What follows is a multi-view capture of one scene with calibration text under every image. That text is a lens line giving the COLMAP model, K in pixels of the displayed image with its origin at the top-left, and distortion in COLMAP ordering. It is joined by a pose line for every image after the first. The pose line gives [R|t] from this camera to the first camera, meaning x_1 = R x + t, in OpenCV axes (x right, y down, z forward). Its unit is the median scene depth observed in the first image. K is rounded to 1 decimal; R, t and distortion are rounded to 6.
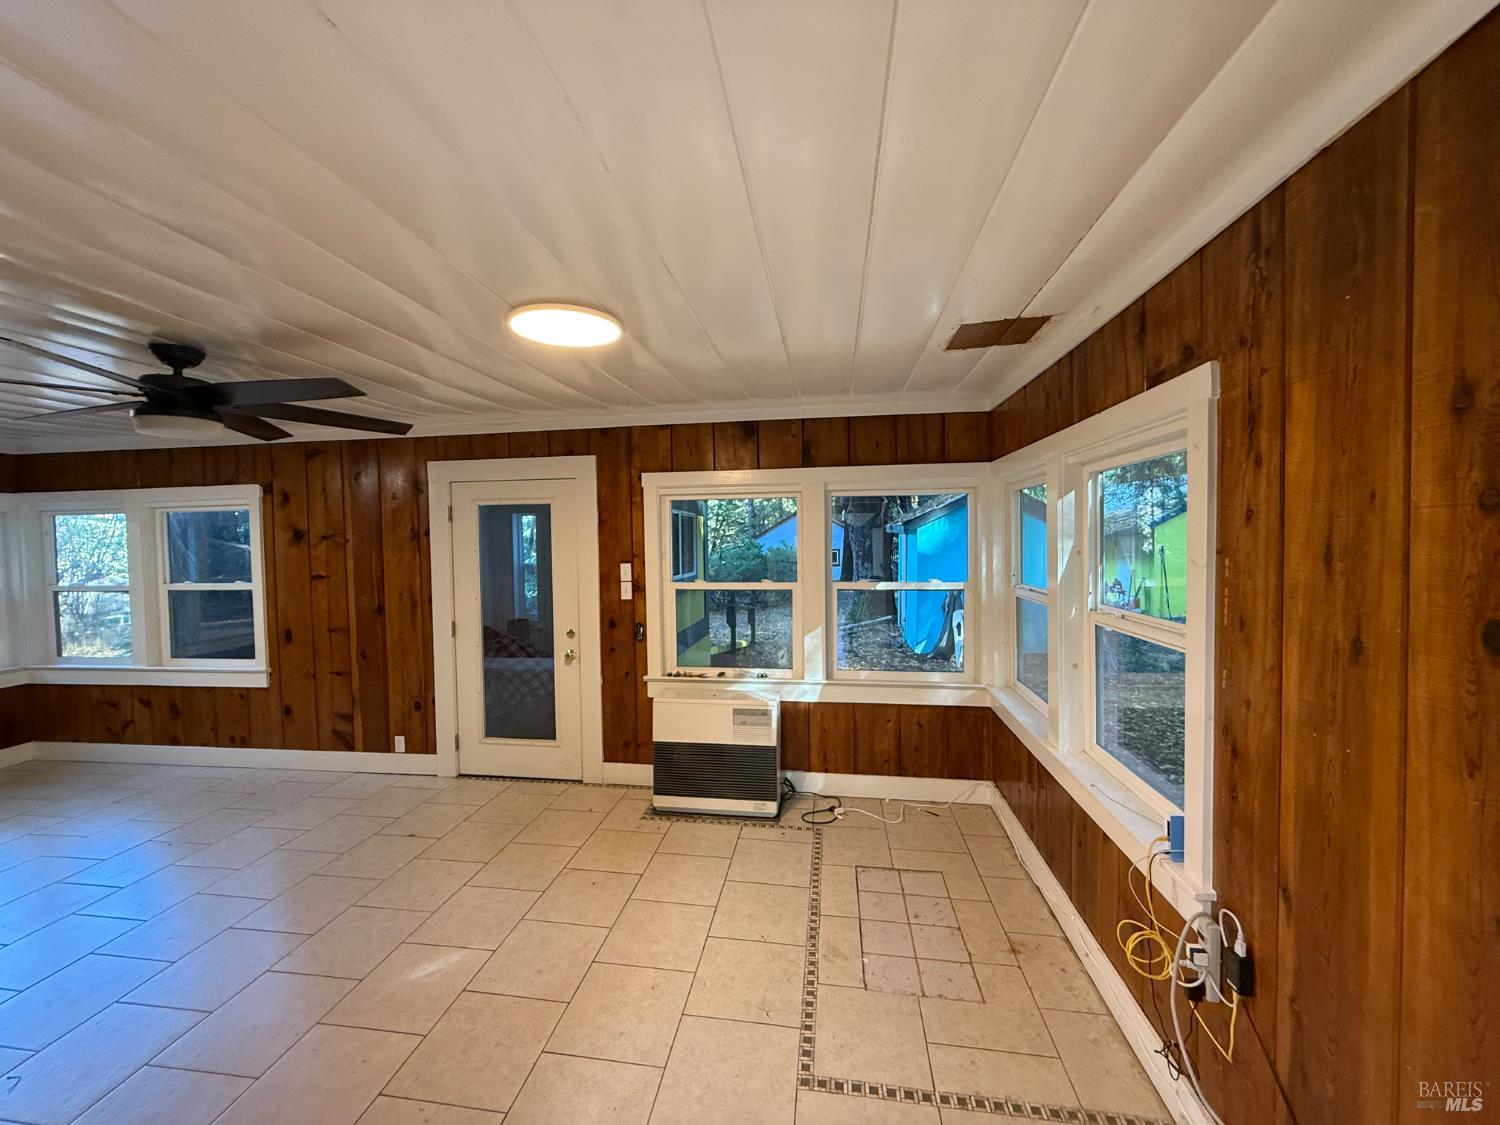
lens RADIAL K [[597.3, 0, 746.9], [0, 597.3, 558.3], [0, 0, 1]] dist [-0.000216, 0.000068]
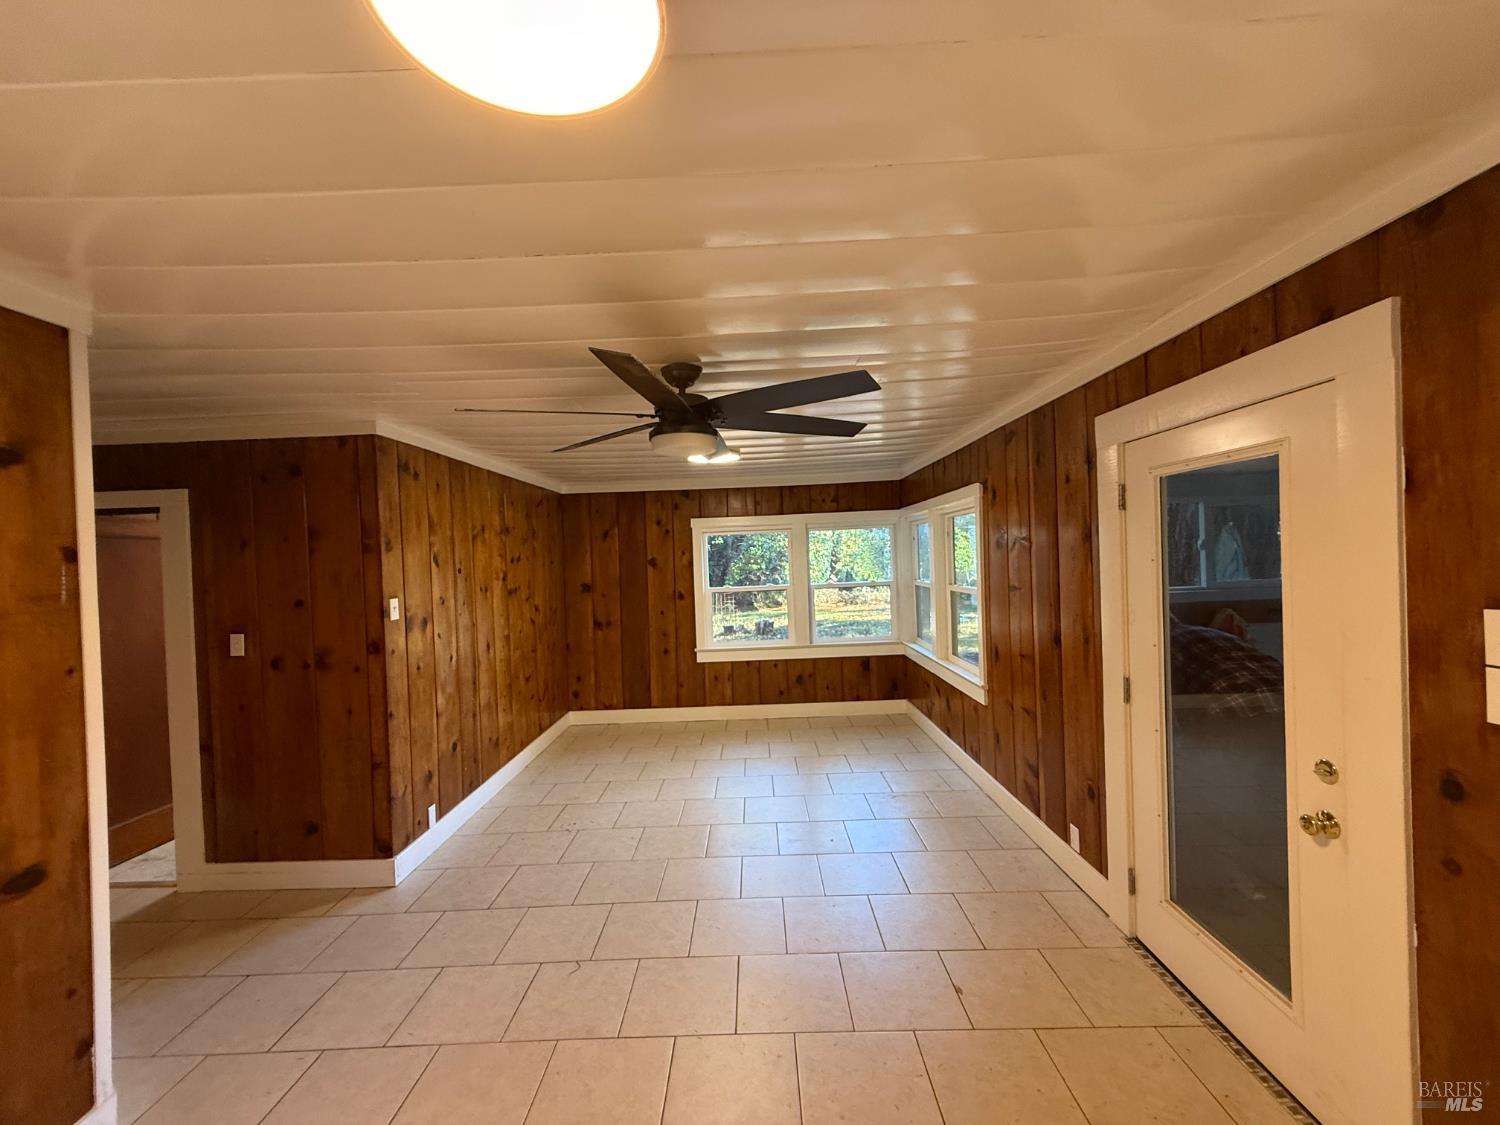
lens RADIAL K [[597.3, 0, 749.4], [0, 597.3, 557.7], [0, 0, 1]] dist [-0.000216, 0.000068]
pose [[0.140532, 0.014665, -0.989967, 0.043998], [-0.007248, 0.999879, 0.013783, -0.018878], [0.990050, 0.005238, 0.140622, 0.548148]]
